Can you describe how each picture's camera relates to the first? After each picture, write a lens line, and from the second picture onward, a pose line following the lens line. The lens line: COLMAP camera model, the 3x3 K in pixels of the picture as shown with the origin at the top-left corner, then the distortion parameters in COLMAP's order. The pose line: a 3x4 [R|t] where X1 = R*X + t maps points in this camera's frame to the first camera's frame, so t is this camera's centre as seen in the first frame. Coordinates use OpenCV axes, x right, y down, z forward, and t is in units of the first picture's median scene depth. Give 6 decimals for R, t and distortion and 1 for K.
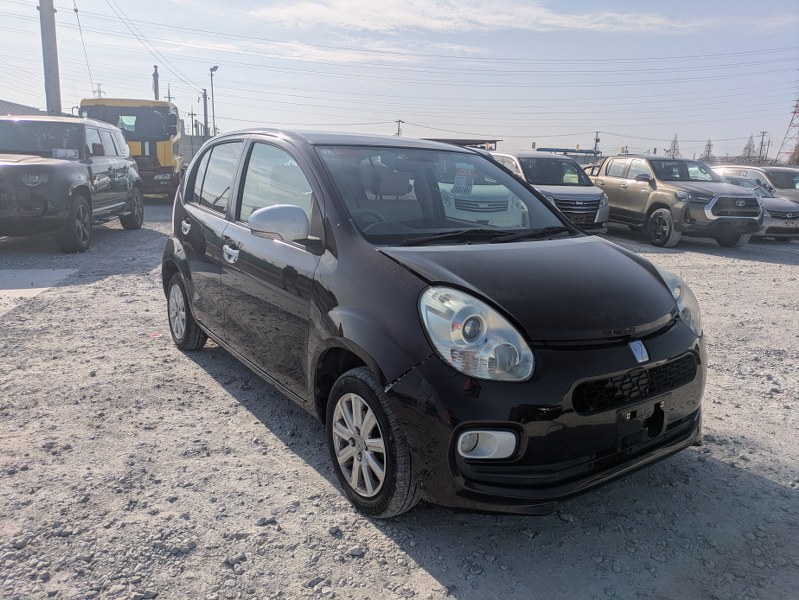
lens RADIAL K [[592.9, 0, 399.5], [0, 592.9, 300.0], [0, 0, 1]] dist [0.009772, -0.003034]
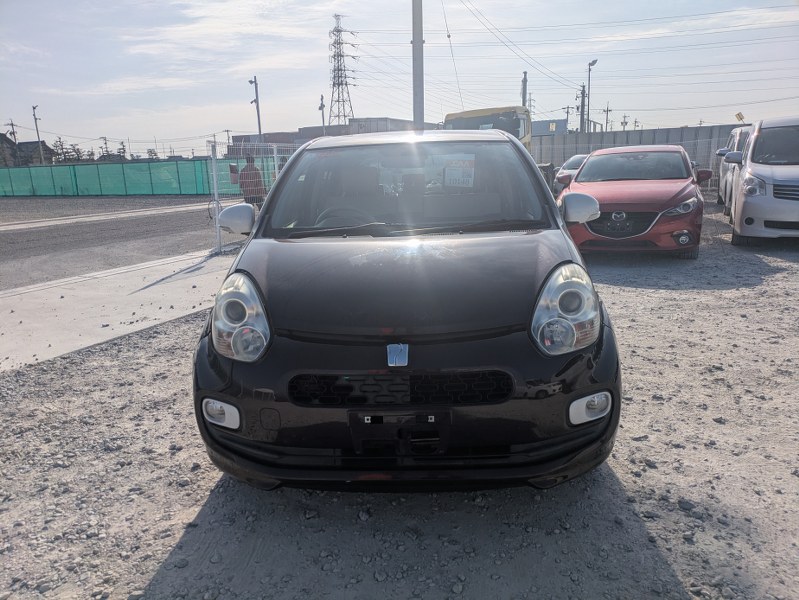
lens RADIAL K [[609.9, 0, 399.5], [0, 609.9, 300.0], [0, 0, 1]] dist [0.029827, 0.002303]
pose [[0.772143, 0.074331, -0.631086, 0.936096], [-0.075540, 0.996830, 0.024985, -0.022782], [0.630943, 0.028380, 0.775310, 0.238591]]
